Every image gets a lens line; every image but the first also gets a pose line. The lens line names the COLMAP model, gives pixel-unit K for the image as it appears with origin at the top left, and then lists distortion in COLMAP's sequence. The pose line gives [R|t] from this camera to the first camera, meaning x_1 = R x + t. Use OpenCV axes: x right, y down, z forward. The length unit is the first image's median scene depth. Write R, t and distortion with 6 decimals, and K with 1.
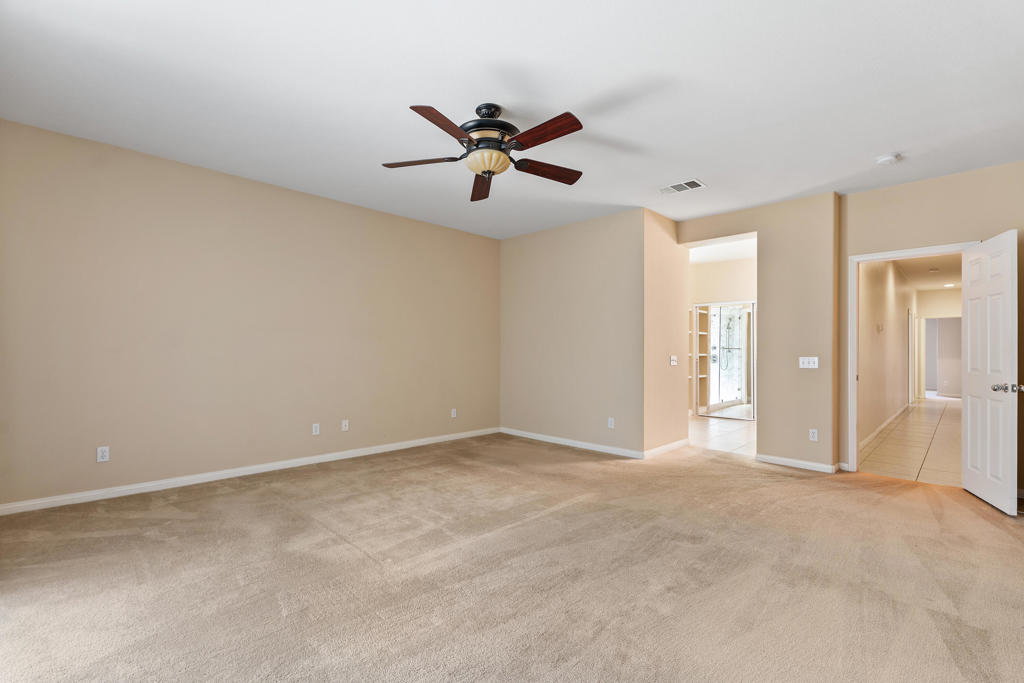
lens RADIAL K [[459.0, 0, 506.4], [0, 459.0, 346.4], [0, 0, 1]] dist [0.000553, 0.000085]
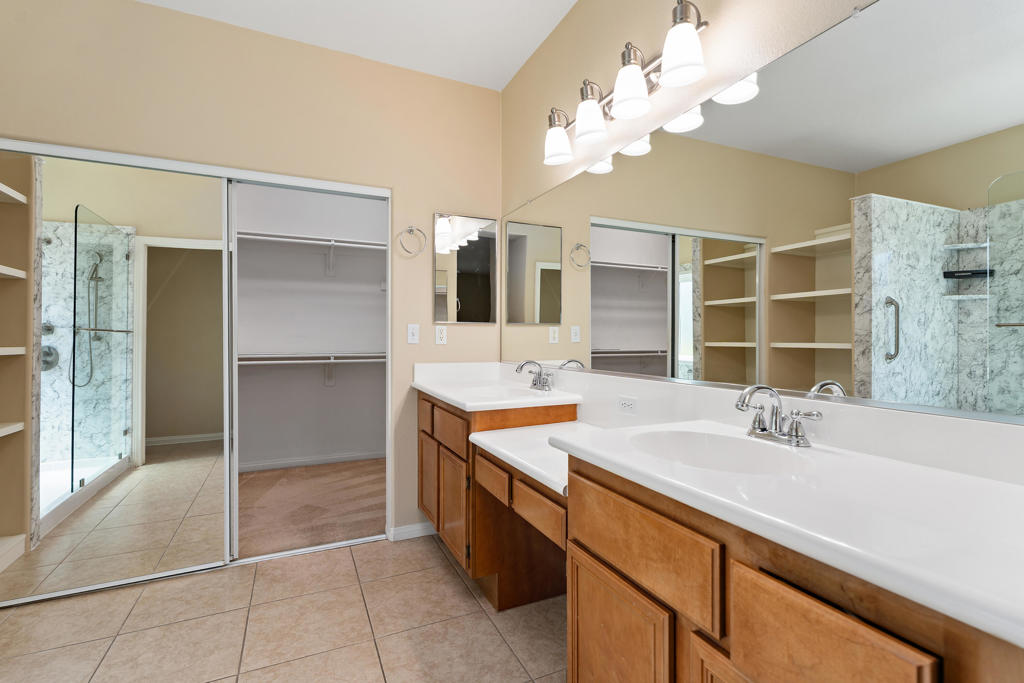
lens RADIAL K [[459.0, 0, 506.4], [0, 459.0, 346.4], [0, 0, 1]] dist [0.000553, 0.000085]
pose [[0.332812, -0.016599, 0.942847, 0.233911], [-0.009561, 0.999734, 0.020975, 0.006452], [-0.942945, -0.015996, 0.332565, 0.545576]]
